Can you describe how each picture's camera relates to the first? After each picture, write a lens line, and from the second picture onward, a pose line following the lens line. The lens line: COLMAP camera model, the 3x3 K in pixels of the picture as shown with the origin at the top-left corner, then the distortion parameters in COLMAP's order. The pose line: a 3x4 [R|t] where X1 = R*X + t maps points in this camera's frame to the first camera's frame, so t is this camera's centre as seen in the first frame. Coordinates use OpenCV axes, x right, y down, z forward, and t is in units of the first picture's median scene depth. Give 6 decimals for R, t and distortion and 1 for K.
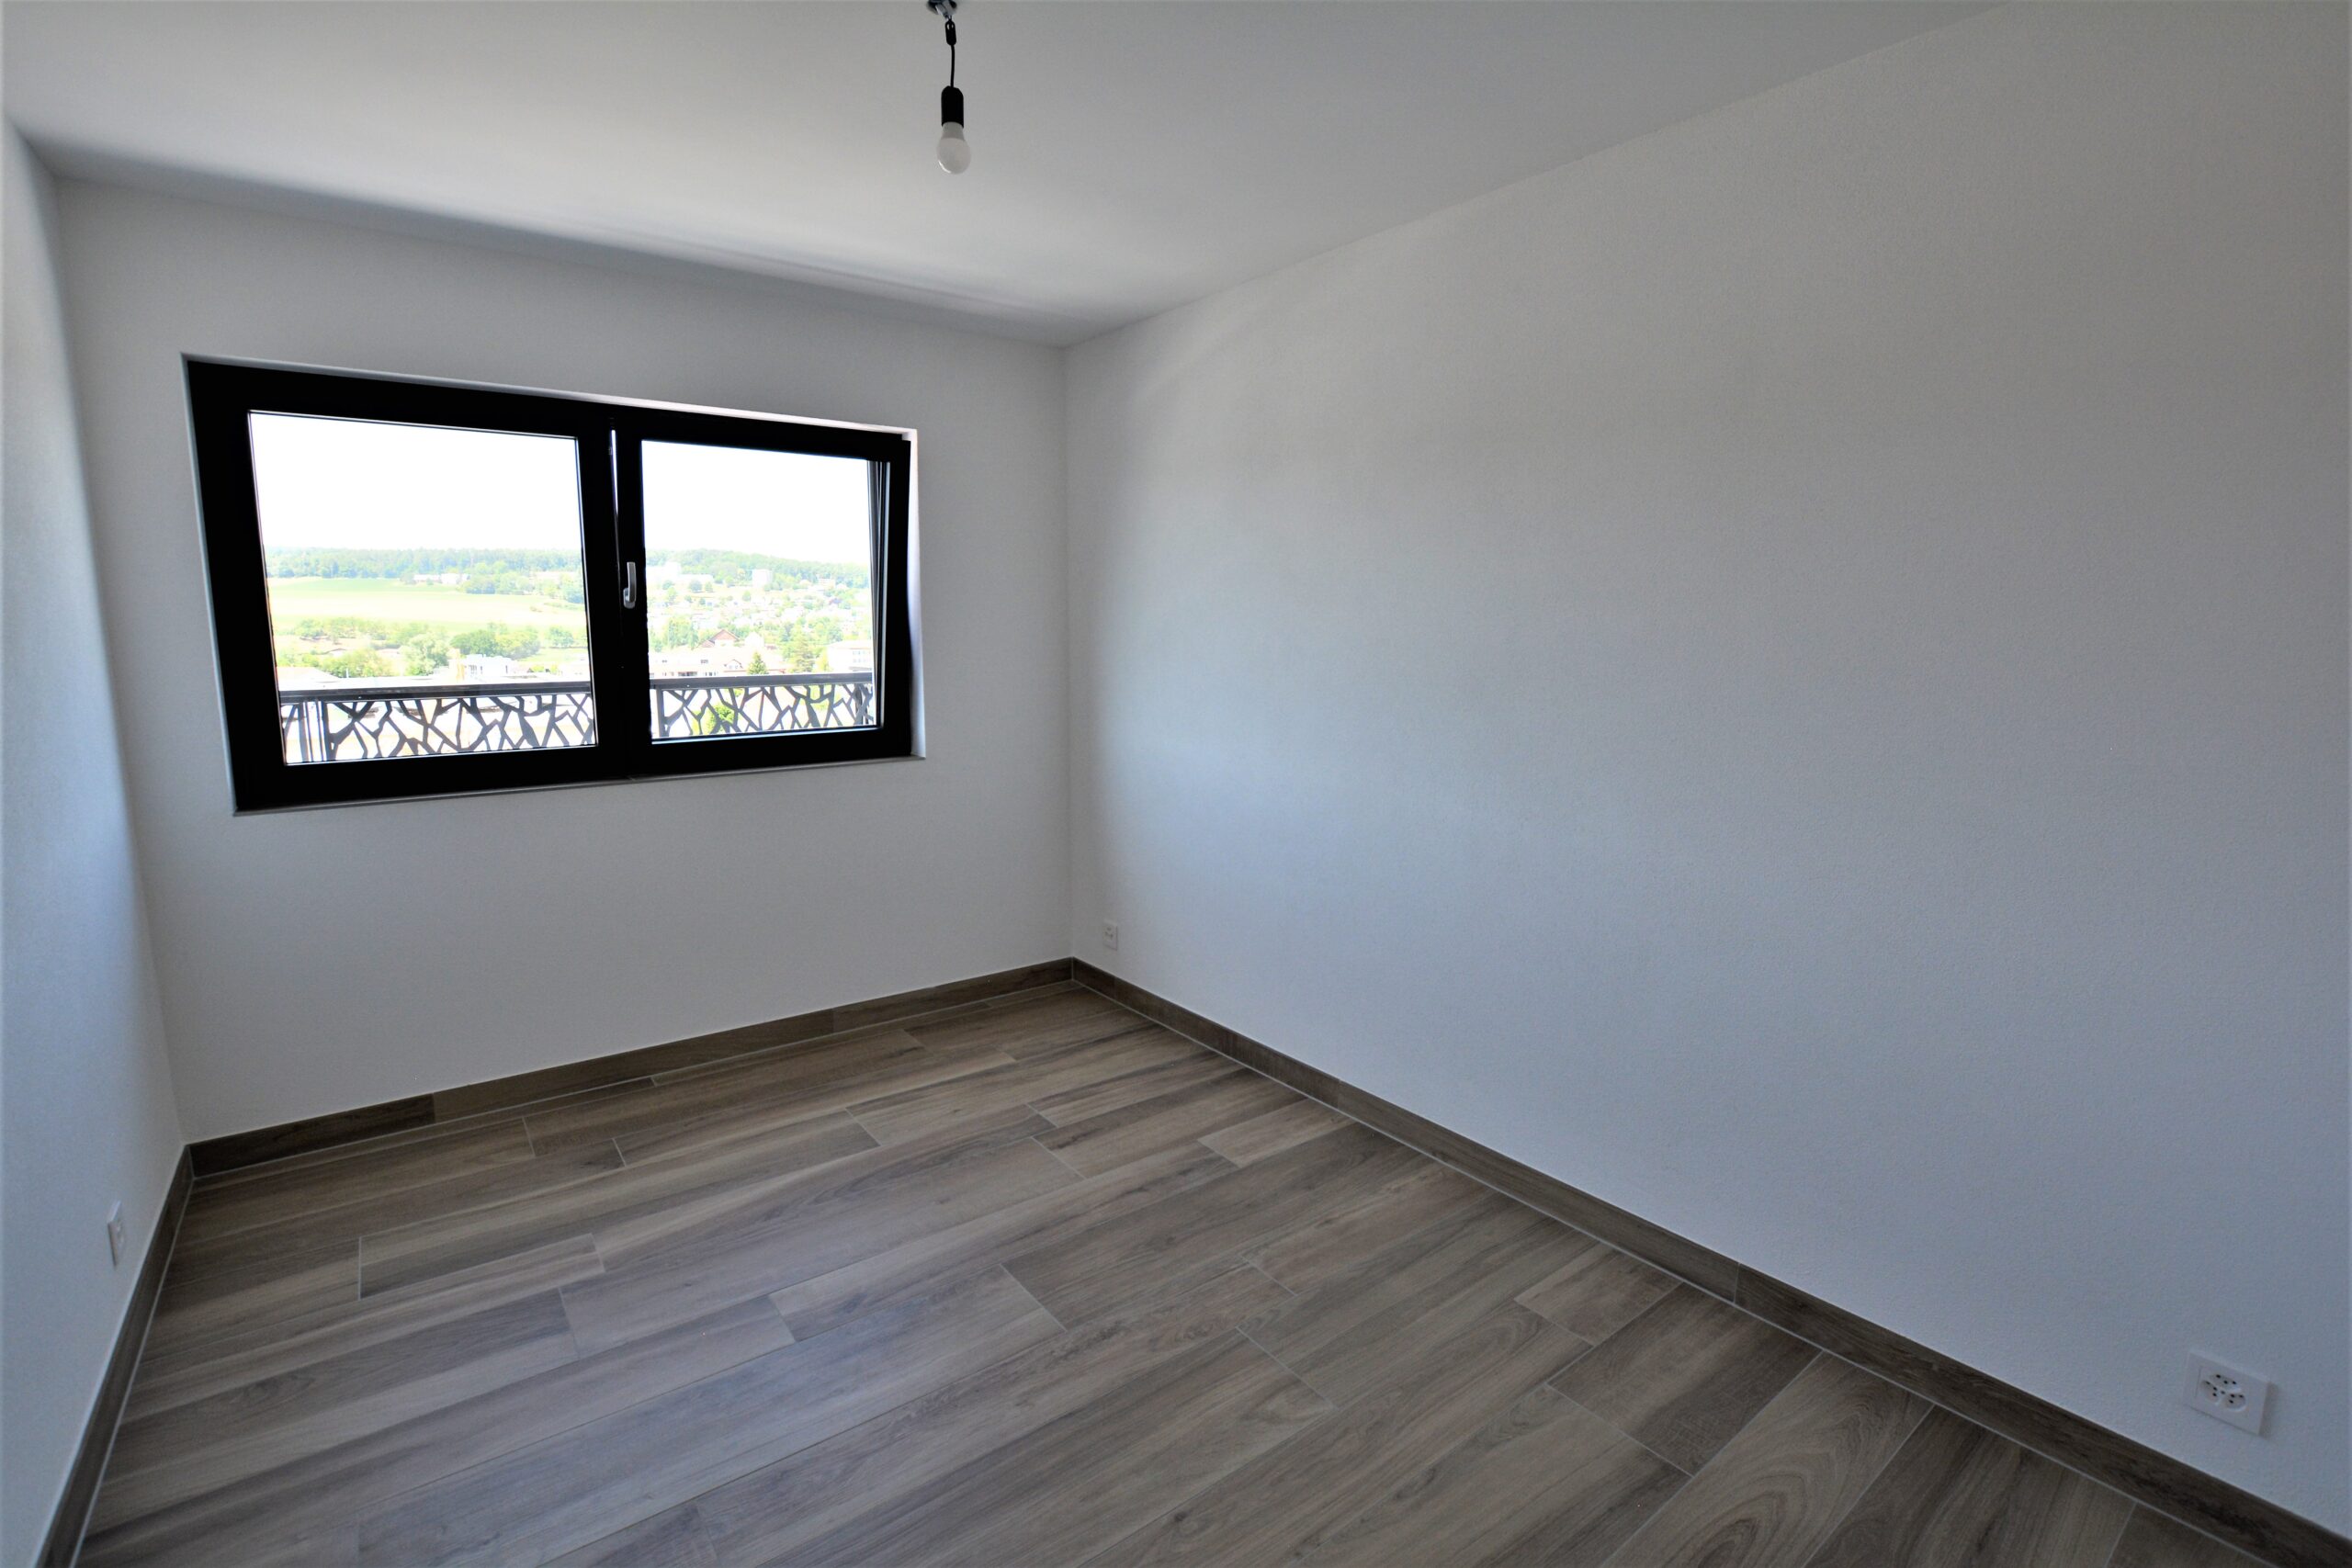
lens RADIAL K [[1092.3, 0, 1176.0], [0, 1092.3, 784.0], [0, 0, 1]] dist [0.000152, 0.000061]
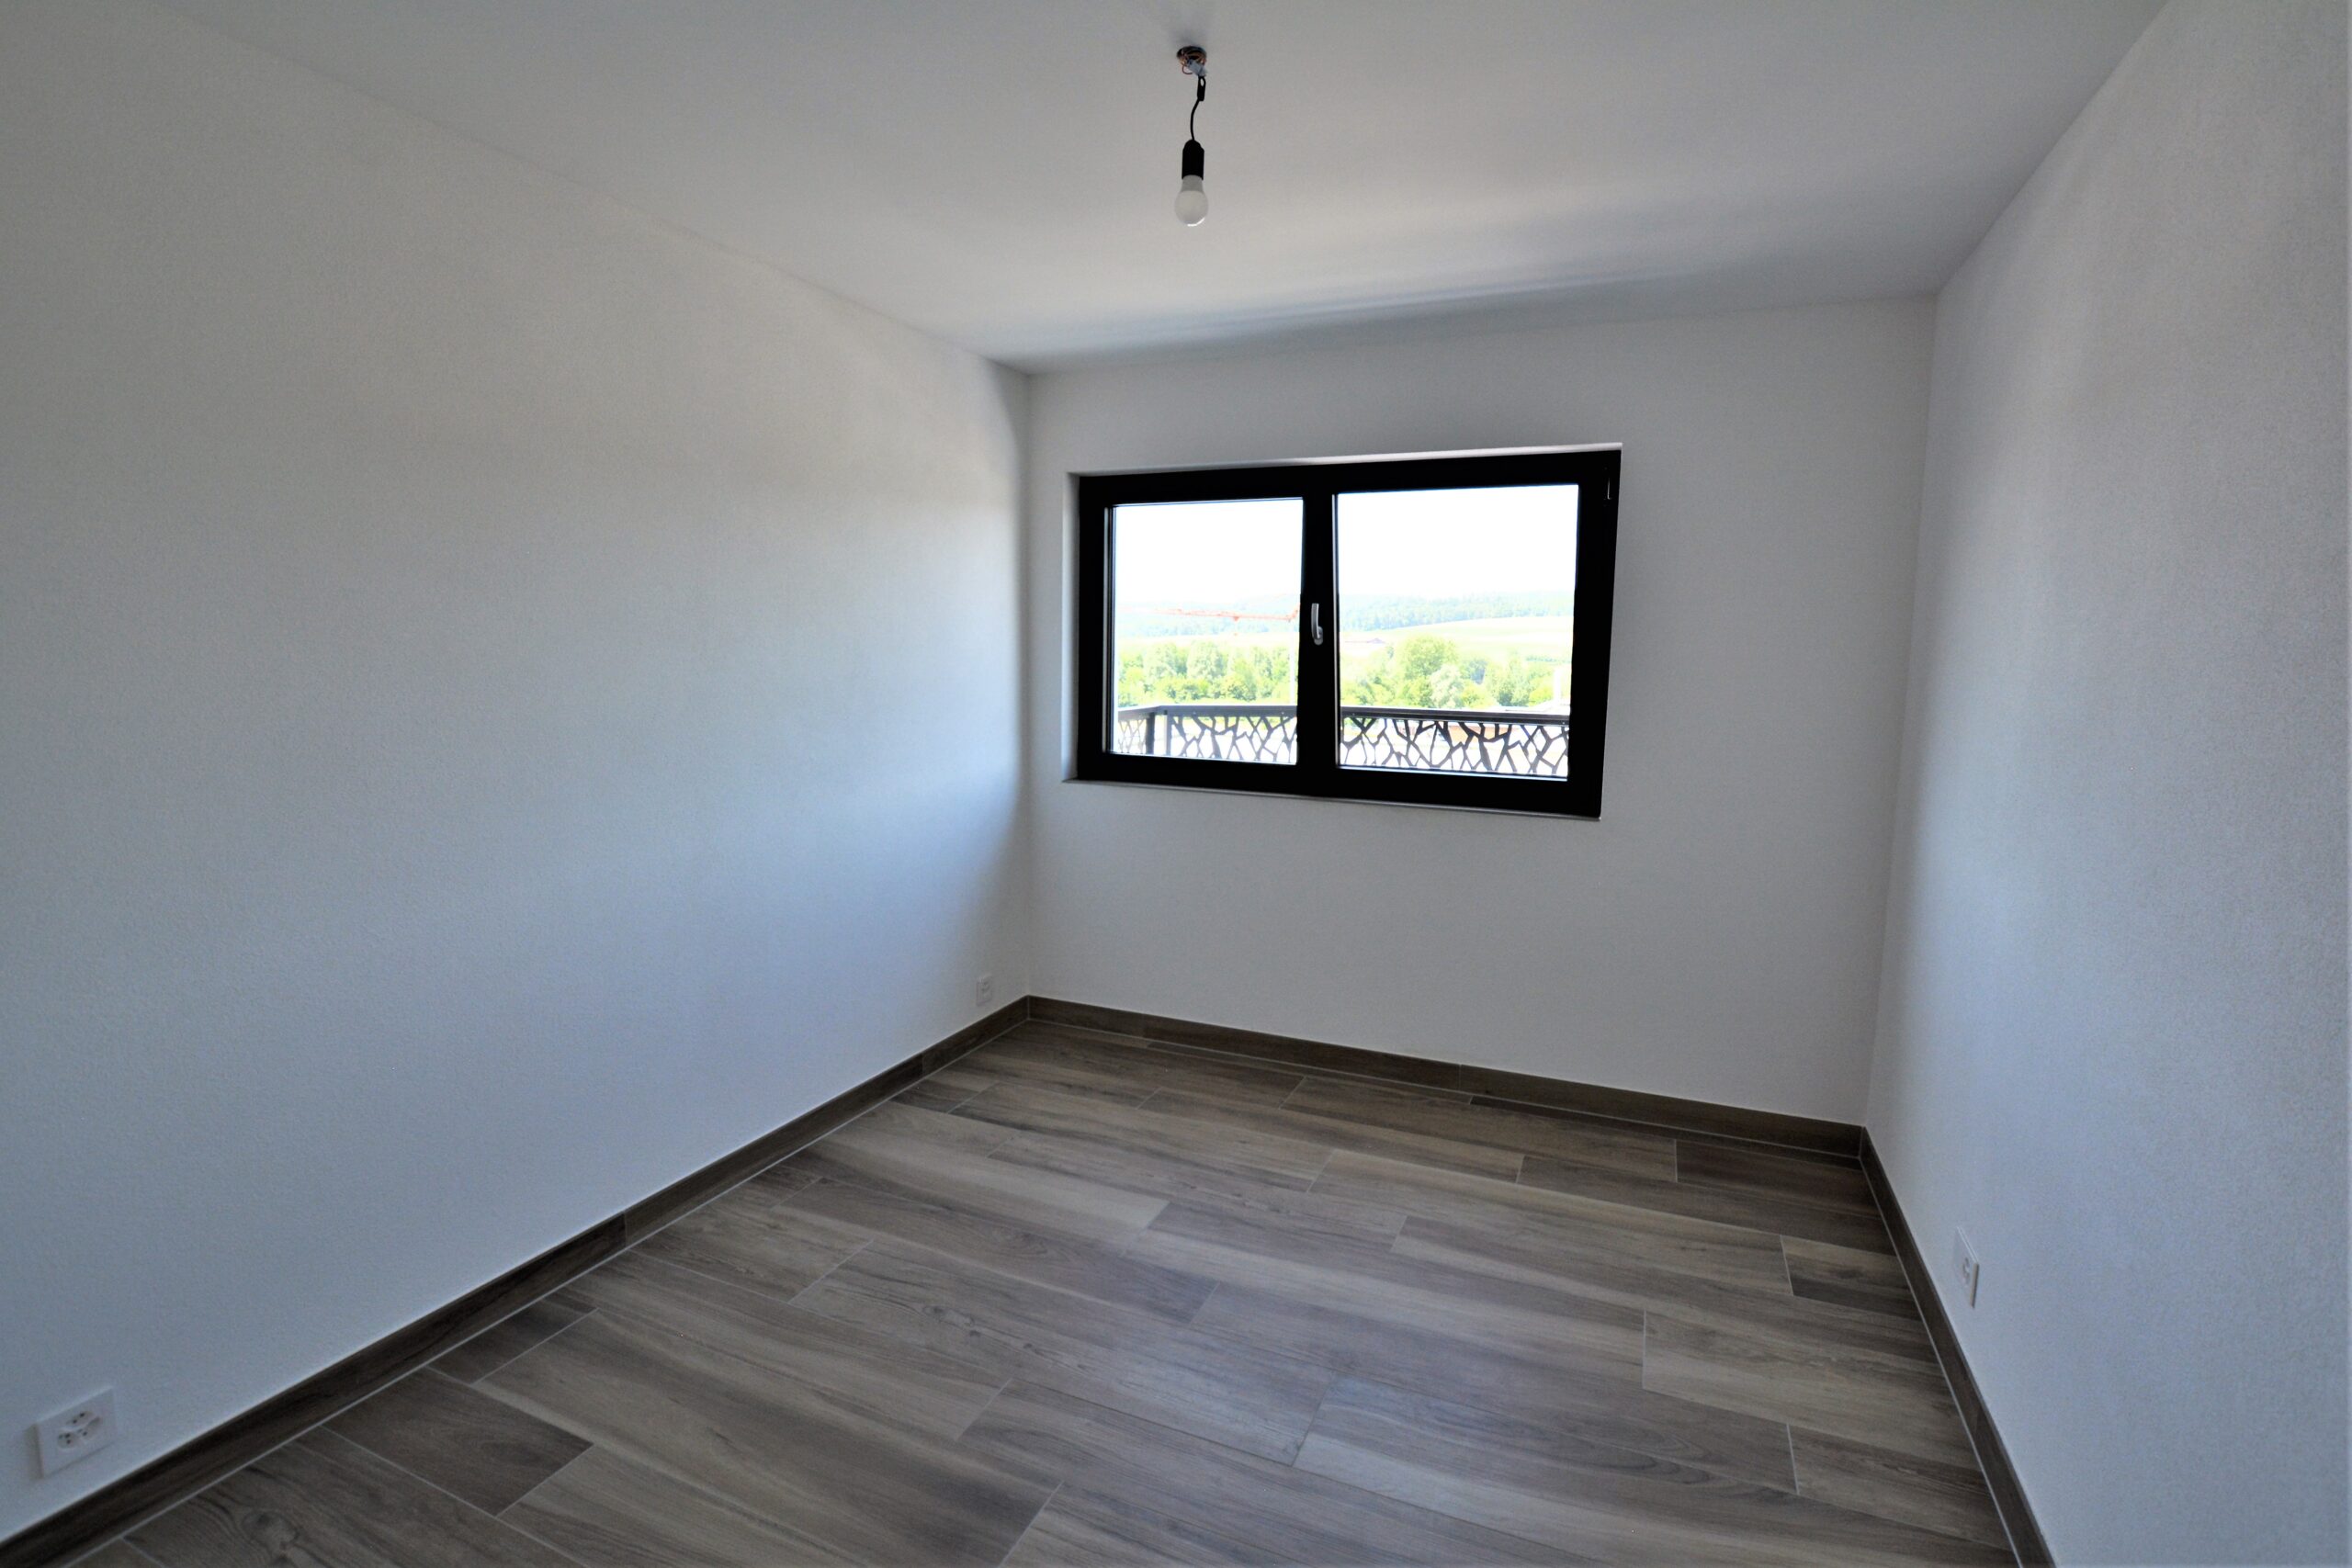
lens RADIAL K [[1135.5, 0, 1168.8], [0, 1135.5, 754.1], [0, 0, 1]] dist [-0.002359, -0.000621]
pose [[0.505026, 0.089201, -0.858482, 0.394349], [-0.145555, 0.989201, 0.017156, -0.041150], [0.850742, 0.116292, 0.512556, 0.260213]]
